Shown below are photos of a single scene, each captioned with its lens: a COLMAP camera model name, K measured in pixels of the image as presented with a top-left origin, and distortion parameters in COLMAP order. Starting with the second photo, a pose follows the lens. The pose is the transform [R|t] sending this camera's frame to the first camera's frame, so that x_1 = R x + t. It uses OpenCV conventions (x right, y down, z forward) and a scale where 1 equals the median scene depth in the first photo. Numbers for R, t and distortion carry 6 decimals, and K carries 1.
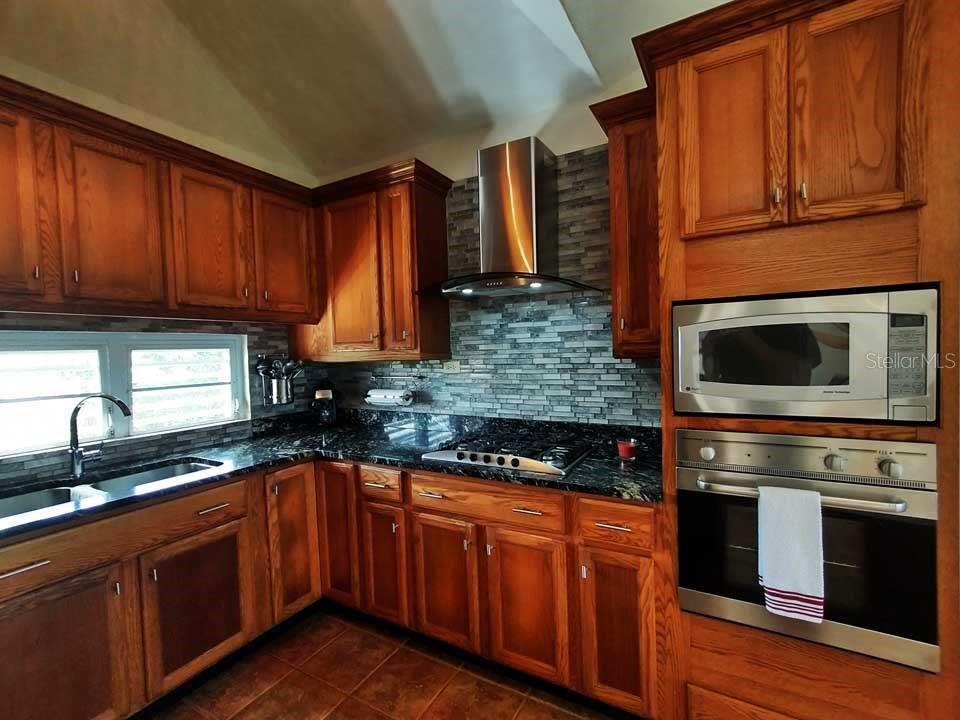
lens RADIAL K [[432.5, 0, 485.2], [0, 432.5, 359.7], [0, 0, 1]] dist [0.001186, 0.002228]
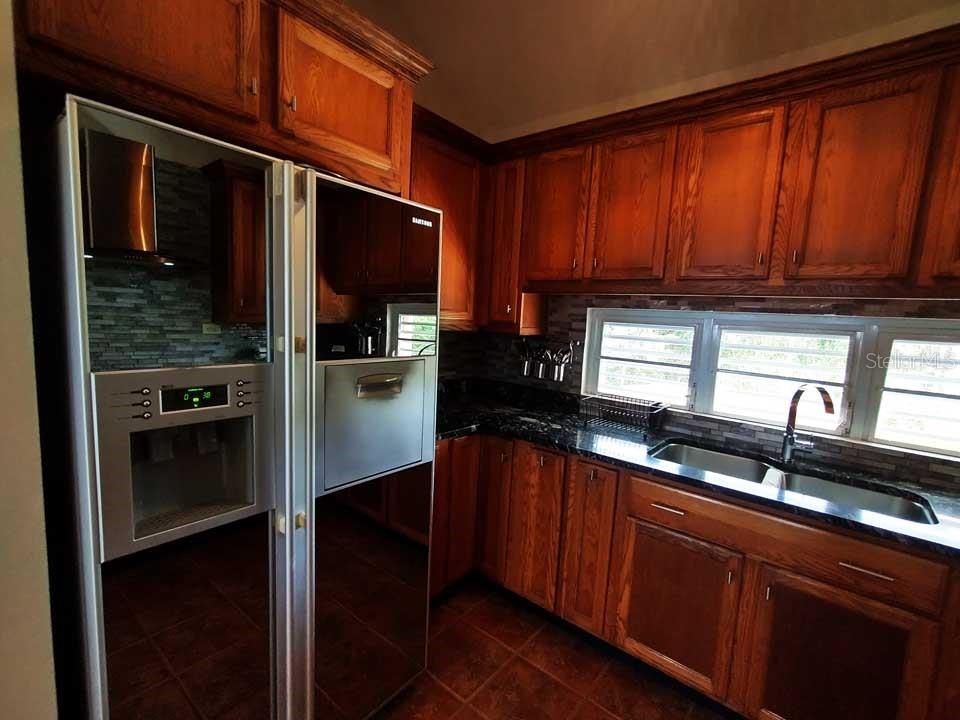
lens RADIAL K [[432.5, 0, 486.8], [0, 432.5, 362.1], [0, 0, 1]] dist [0.001186, 0.002228]
pose [[-0.160483, 0.124748, -0.979124, 0.113810], [-0.077462, 0.987330, 0.138490, -0.038510], [0.983994, 0.098070, -0.148786, 0.444917]]
